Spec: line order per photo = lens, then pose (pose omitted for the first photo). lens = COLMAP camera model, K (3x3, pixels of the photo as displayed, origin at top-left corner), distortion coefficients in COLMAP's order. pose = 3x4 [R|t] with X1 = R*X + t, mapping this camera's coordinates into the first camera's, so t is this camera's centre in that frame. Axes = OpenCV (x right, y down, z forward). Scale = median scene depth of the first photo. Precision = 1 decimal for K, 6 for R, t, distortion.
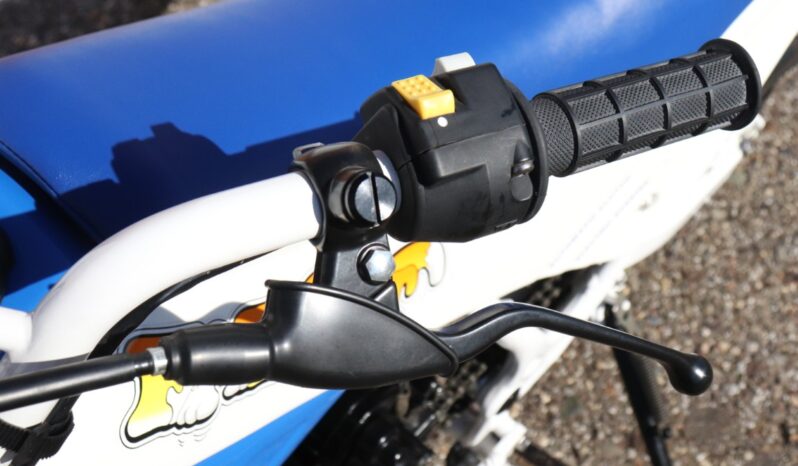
lens RADIAL K [[1151.0, 0, 399.8], [0, 1151.0, 233.0], [0, 0, 1]] dist [-0.022063, 0.000000]
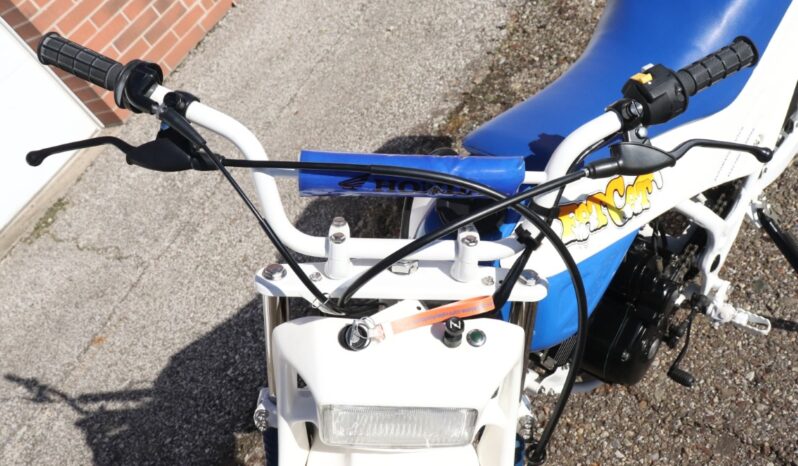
lens RADIAL K [[848.7, 0, 398.4], [0, 848.7, 233.9], [0, 0, 1]] dist [-0.031890, 0.000000]
pose [[0.936742, -0.265524, -0.228059, -0.087980], [0.243843, 0.962483, -0.119022, 0.190258], [0.251106, 0.055883, 0.966345, -0.656203]]
